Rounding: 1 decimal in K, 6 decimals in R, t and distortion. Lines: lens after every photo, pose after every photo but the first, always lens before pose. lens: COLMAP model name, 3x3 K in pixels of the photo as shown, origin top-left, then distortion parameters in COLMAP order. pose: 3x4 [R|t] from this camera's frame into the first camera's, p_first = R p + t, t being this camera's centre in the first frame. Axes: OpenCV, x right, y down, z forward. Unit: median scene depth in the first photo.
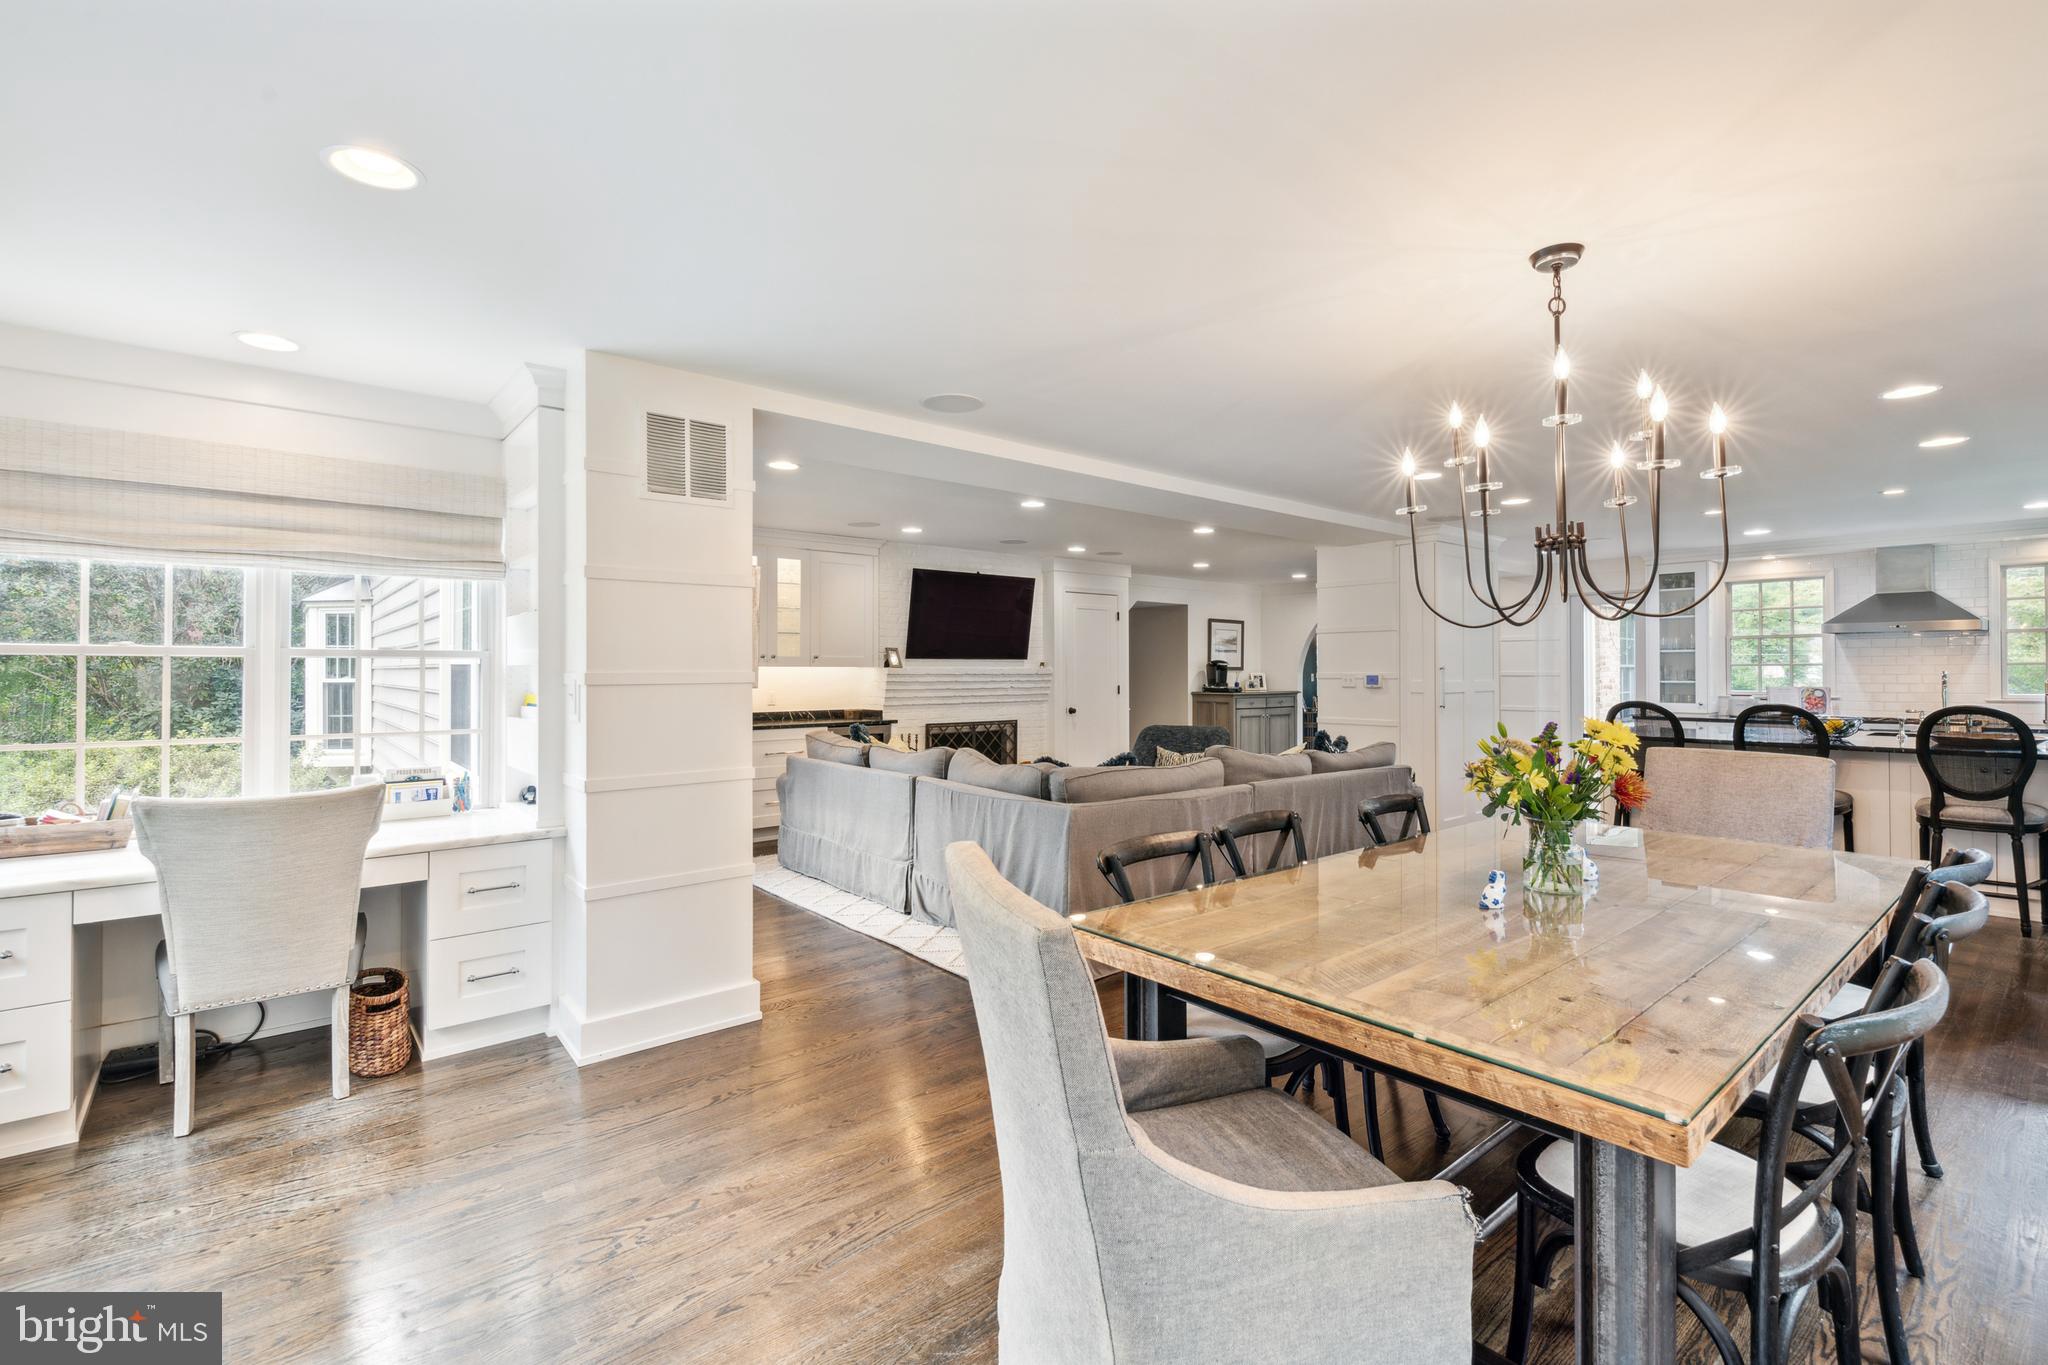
lens RADIAL K [[898.6, 0, 1018.8], [0, 898.6, 667.9], [0, 0, 1]] dist [0.003530, -0.002838]
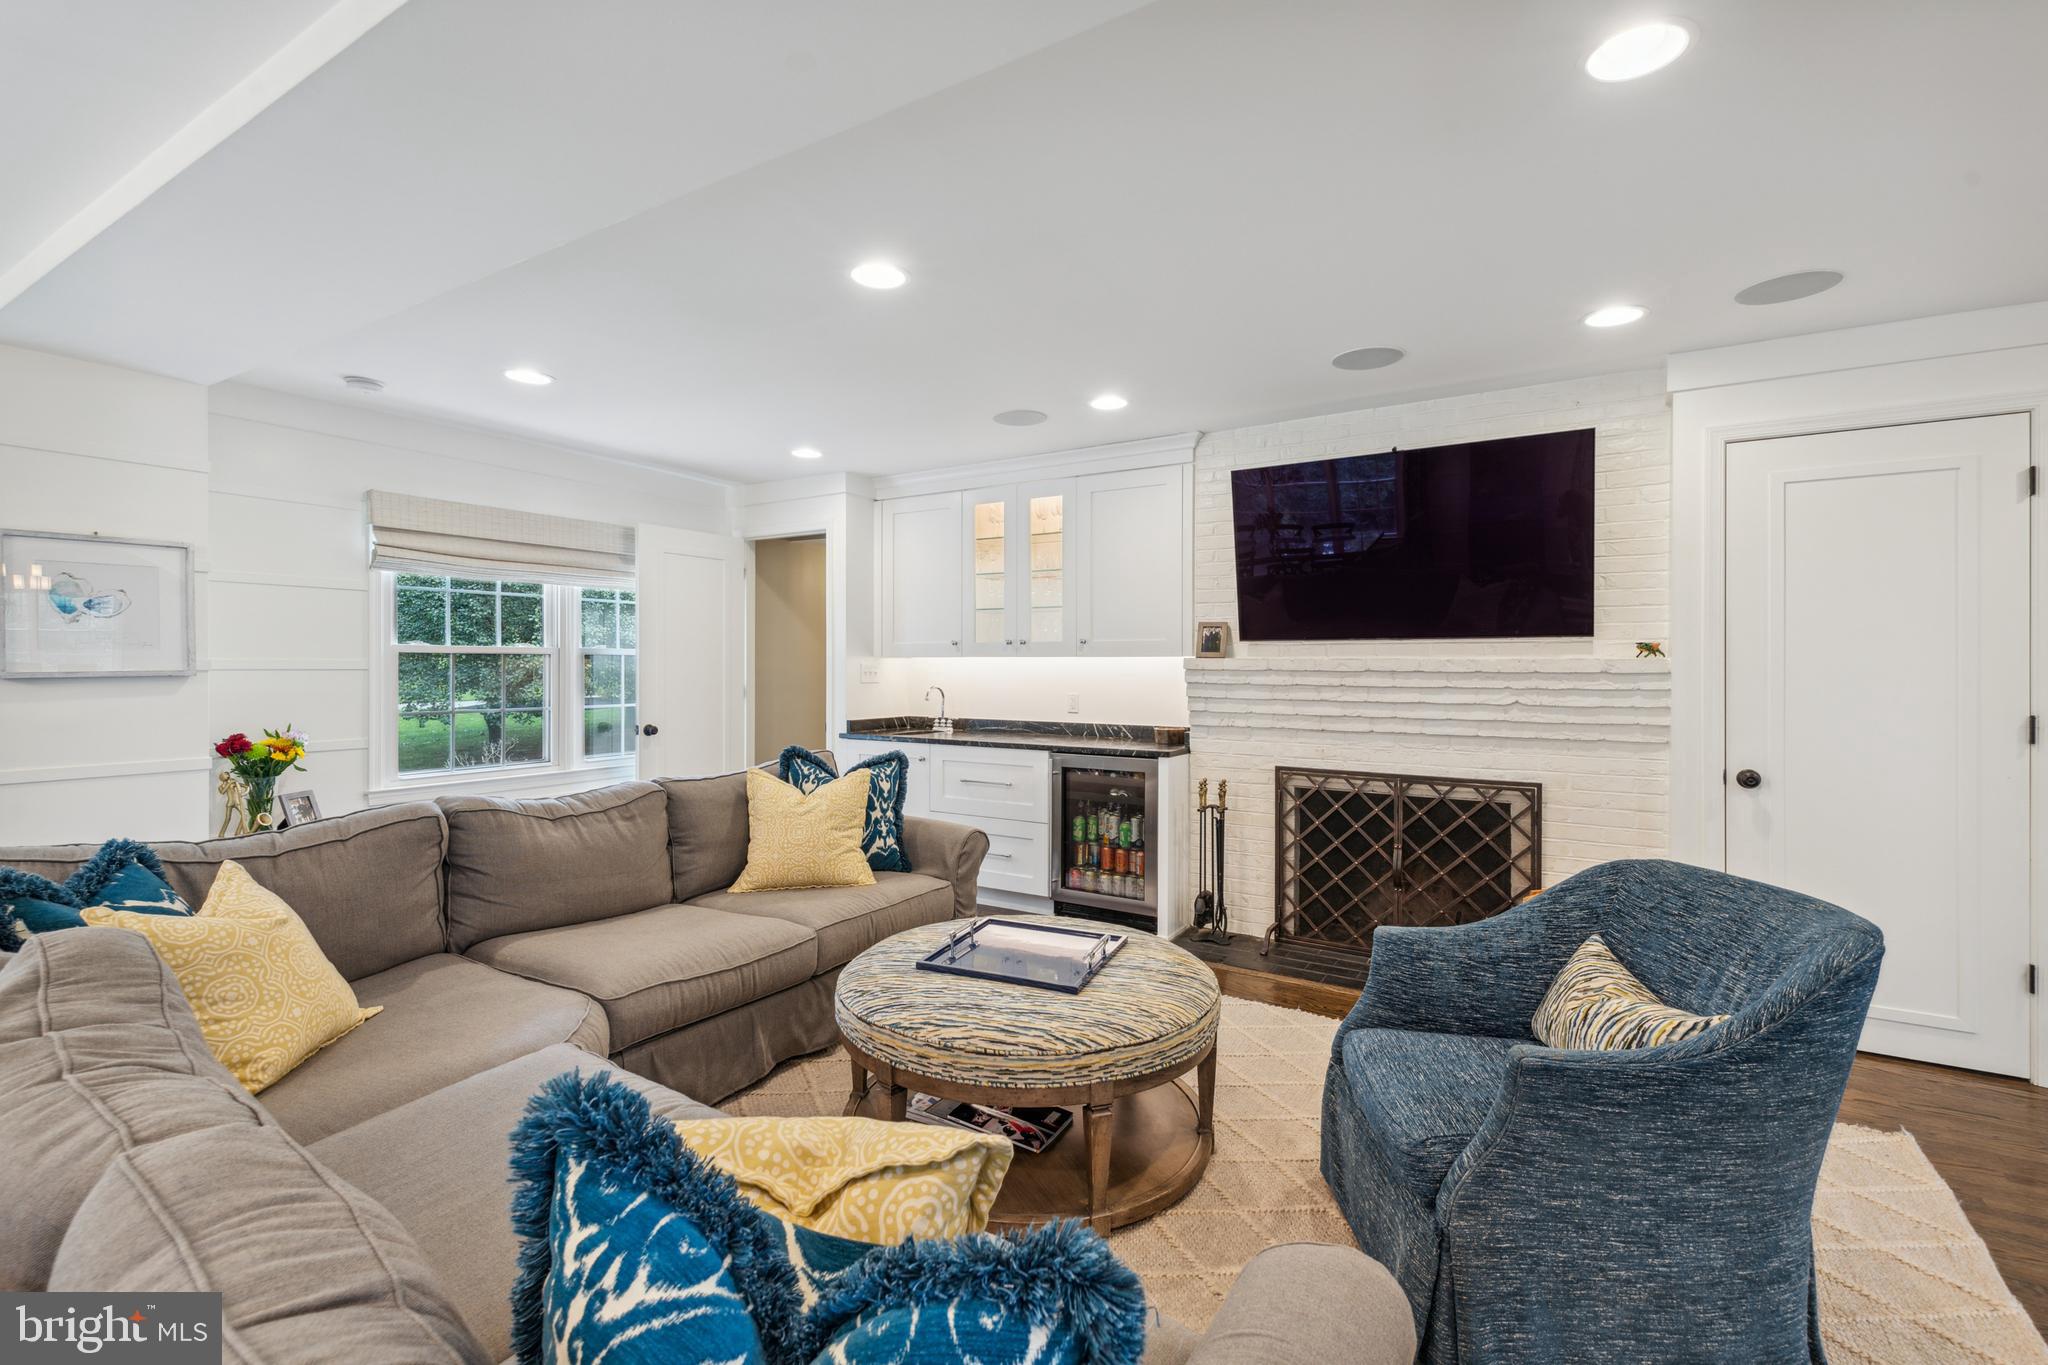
lens RADIAL K [[898.6, 0, 1027.1], [0, 898.6, 673.0], [0, 0, 1]] dist [0.003530, -0.002838]
pose [[0.316769, 0.009877, -0.948451, 0.330431], [-0.004712, 0.999950, 0.008840, 0.004947], [0.948491, 0.001669, 0.316800, 0.679279]]
